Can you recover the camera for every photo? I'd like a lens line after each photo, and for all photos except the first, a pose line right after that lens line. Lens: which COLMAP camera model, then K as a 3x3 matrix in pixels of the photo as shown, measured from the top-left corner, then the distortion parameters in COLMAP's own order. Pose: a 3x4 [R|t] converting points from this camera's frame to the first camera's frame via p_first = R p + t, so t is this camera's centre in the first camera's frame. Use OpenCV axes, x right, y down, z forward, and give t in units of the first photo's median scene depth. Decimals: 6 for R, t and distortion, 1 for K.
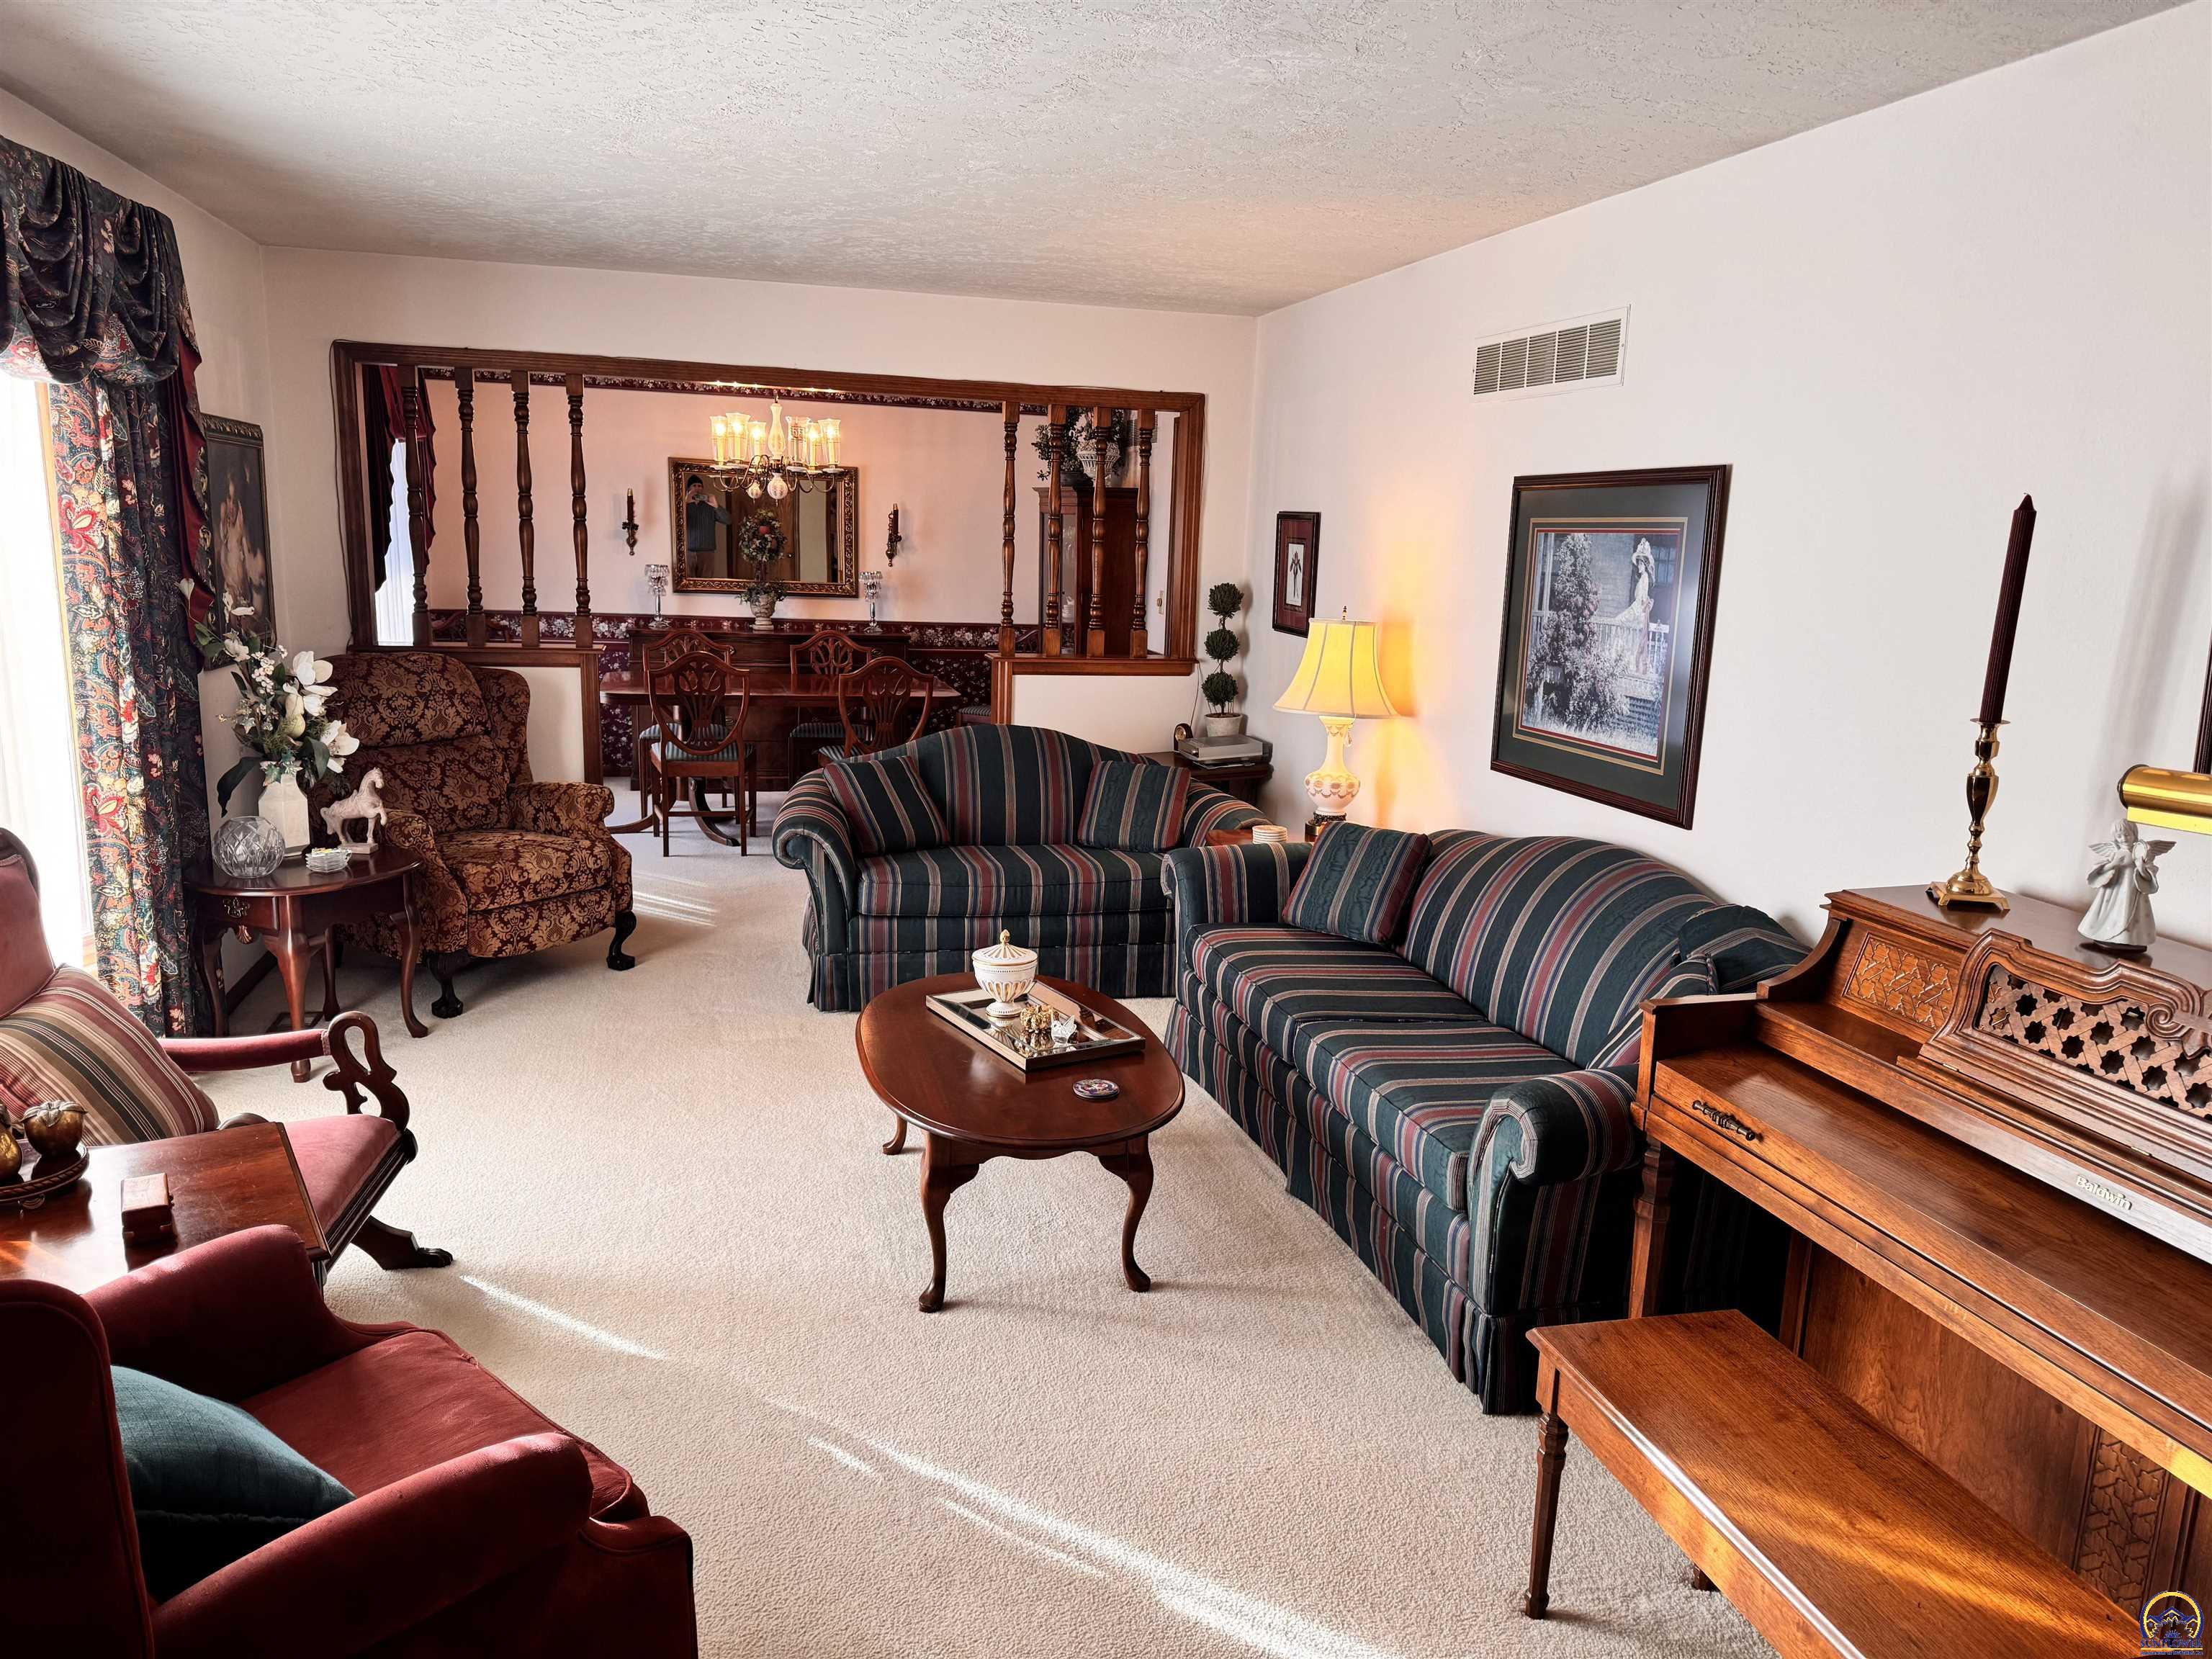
lens RADIAL K [[1585.1, 0, 1106.0], [0, 1585.1, 829.5], [0, 0, 1]] dist [0.161052, -0.223436]
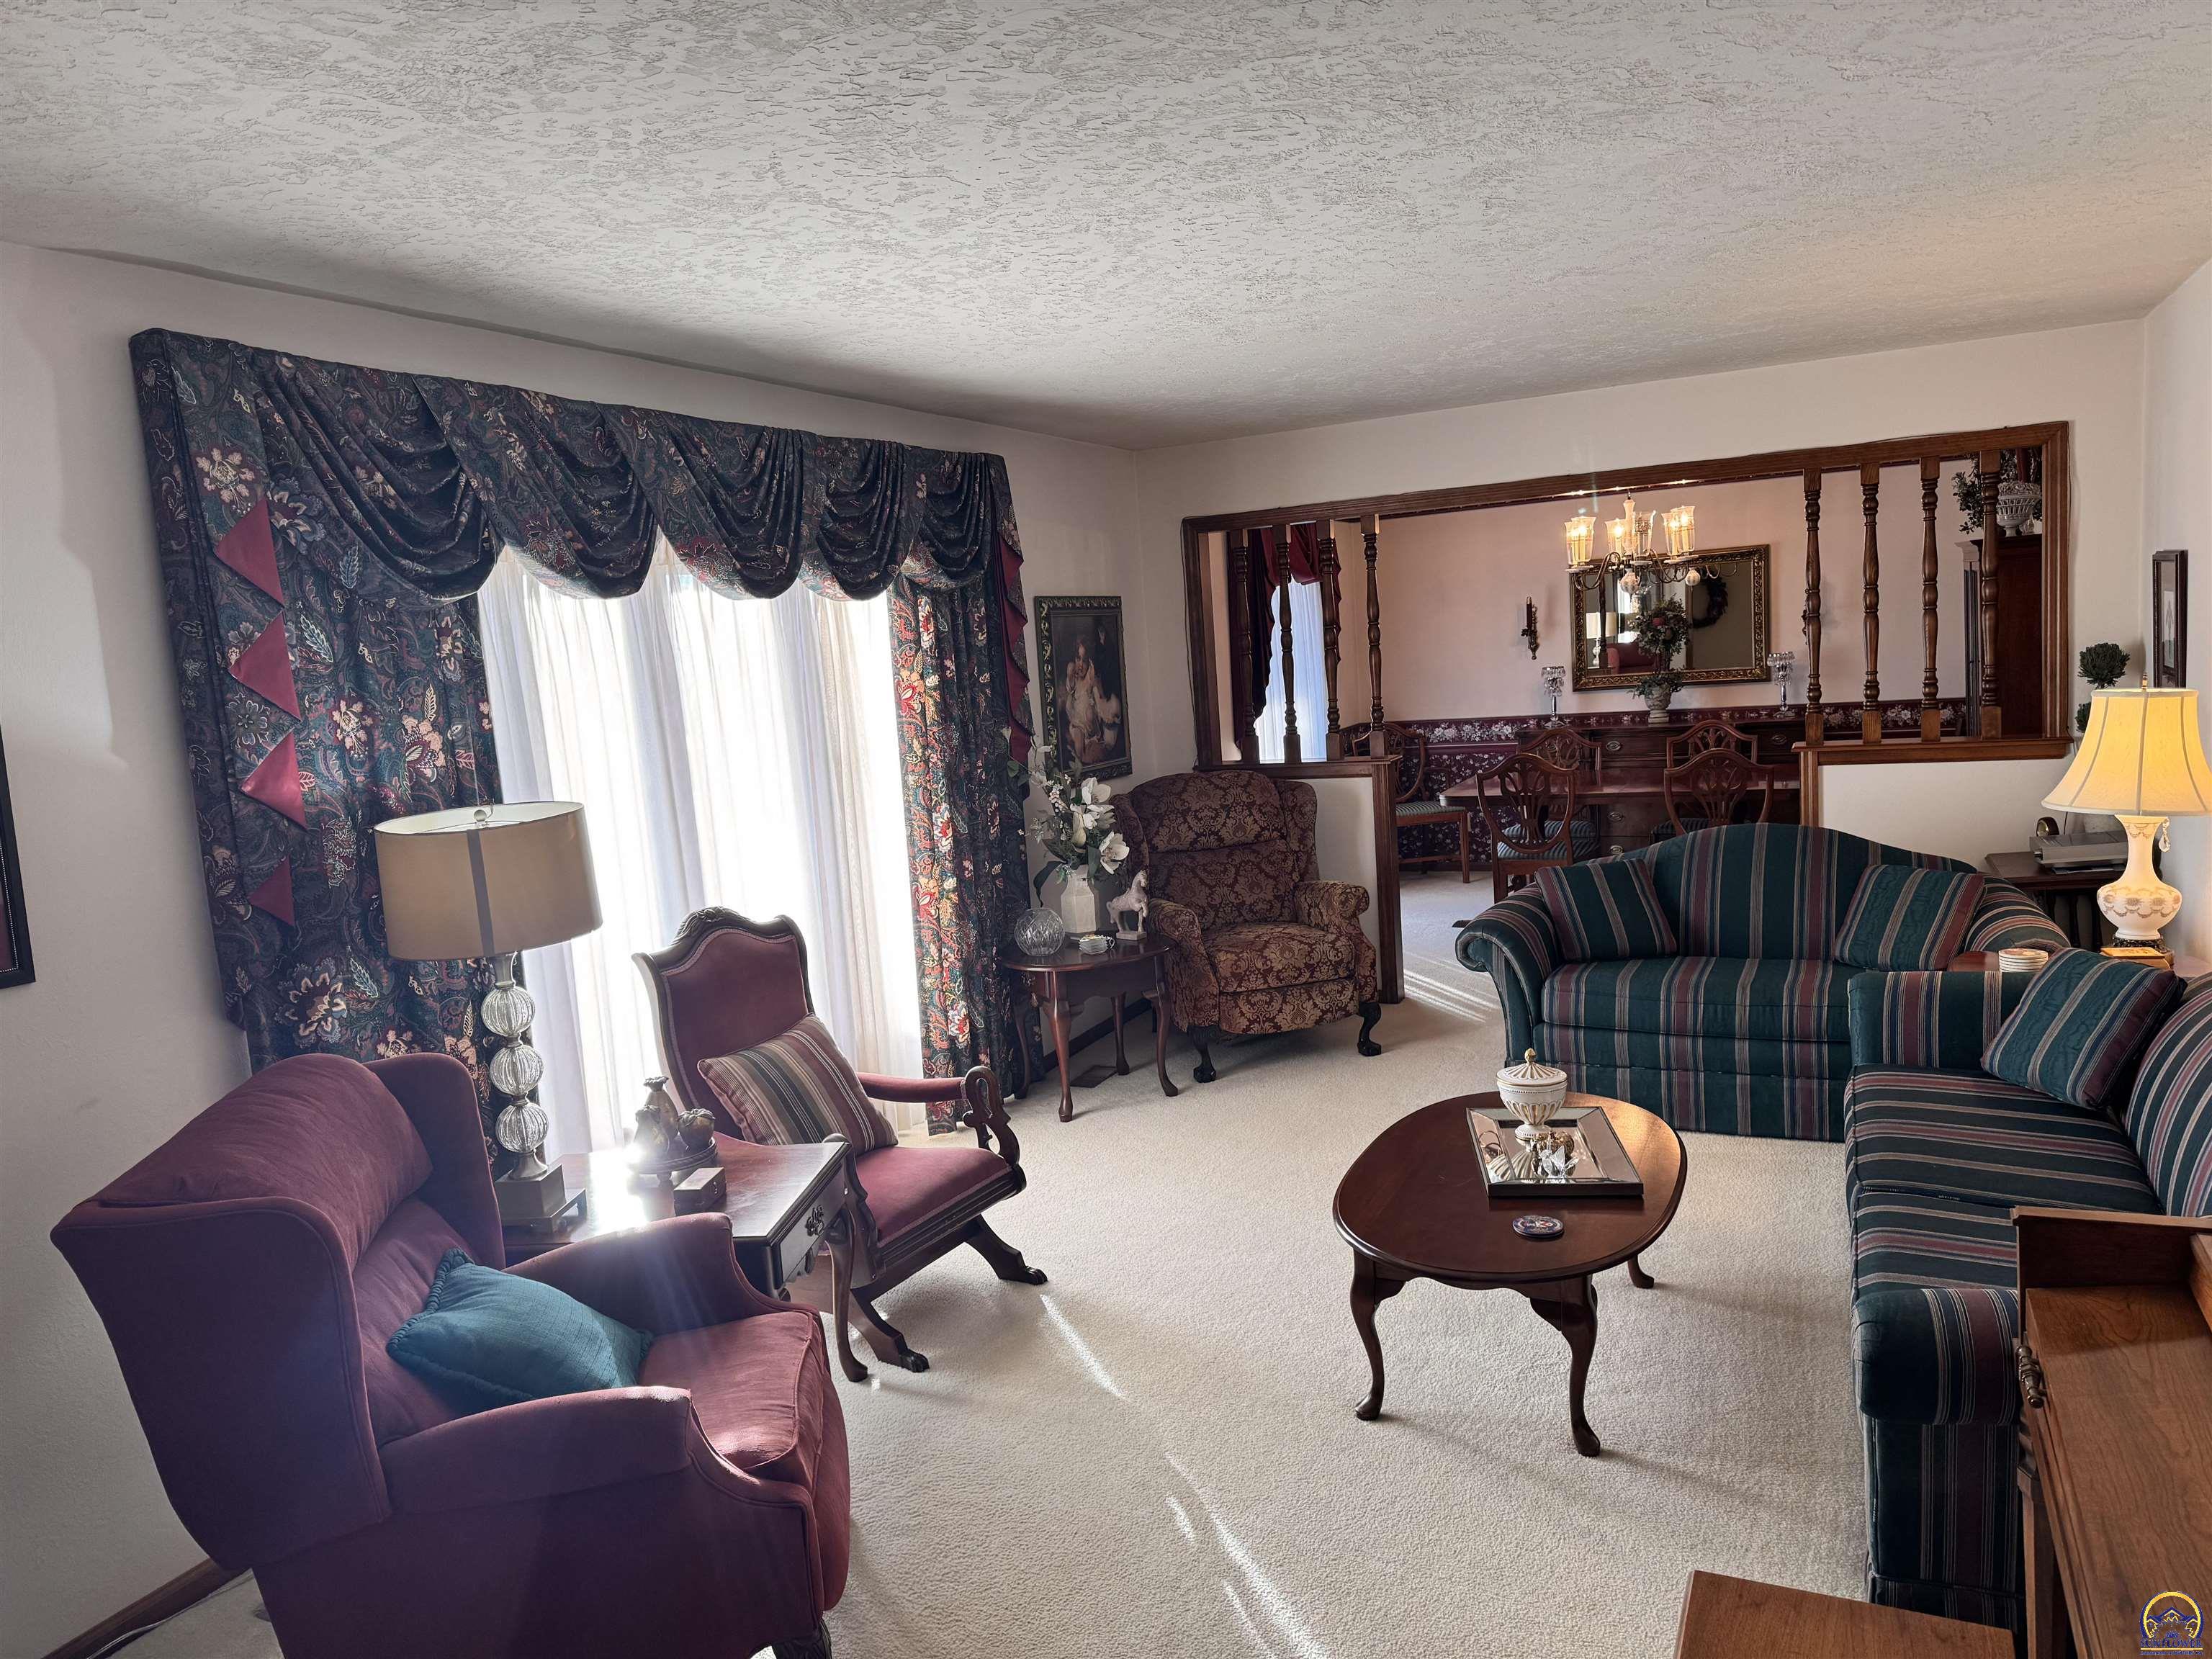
lens RADIAL K [[1585.1, 0, 1106.0], [0, 1585.1, 829.5], [0, 0, 1]] dist [0.161052, -0.223436]
pose [[0.761393, -0.007301, -0.648250, 0.283470], [-0.026441, 0.998755, -0.042303, -0.016005], [0.647752, 0.049350, 0.760252, 0.066384]]
